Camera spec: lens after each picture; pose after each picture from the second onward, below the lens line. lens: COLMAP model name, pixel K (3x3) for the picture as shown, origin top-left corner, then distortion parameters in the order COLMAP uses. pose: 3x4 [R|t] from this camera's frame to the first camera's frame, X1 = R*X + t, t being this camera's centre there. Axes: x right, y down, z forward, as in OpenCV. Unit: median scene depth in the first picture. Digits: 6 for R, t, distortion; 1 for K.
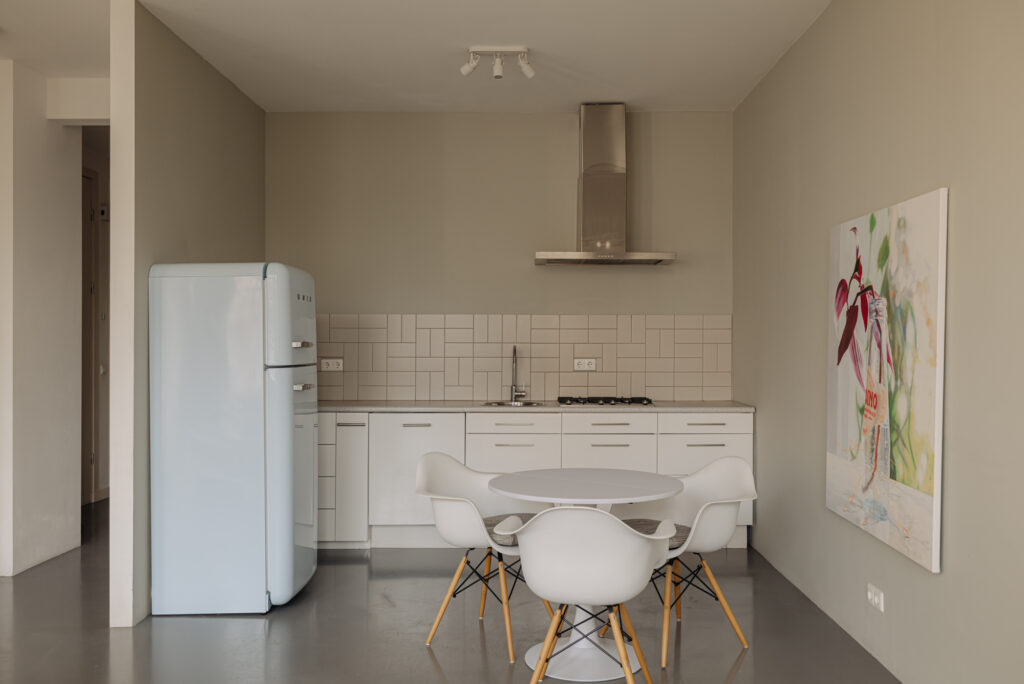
lens RADIAL K [[875.2, 0, 512.0], [0, 875.2, 342.0], [0, 0, 1]] dist [0.001117, 0.000595]
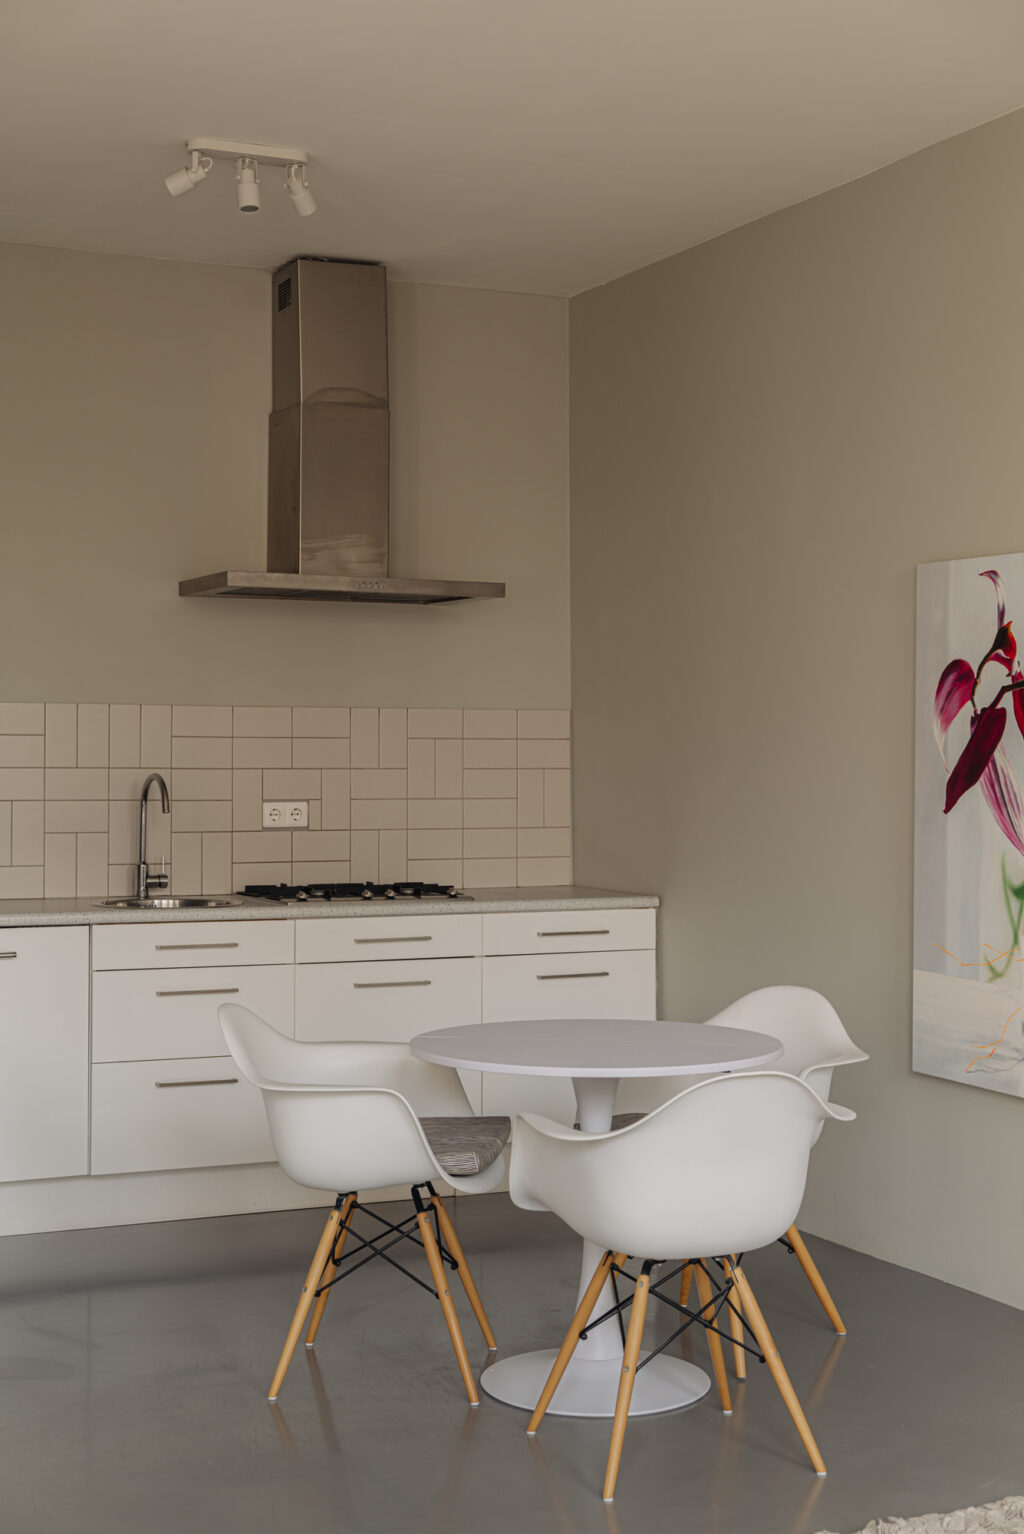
lens RADIAL K [[2118.7, 0, 512.0], [0, 2118.7, 767.0], [0, 0, 1]] dist [-0.080743, 0.038540]
pose [[0.912960, -0.001175, 0.408048, -0.281262], [-0.001480, 0.999980, 0.006191, -0.007105], [-0.408047, -0.006256, 0.912939, -0.076432]]
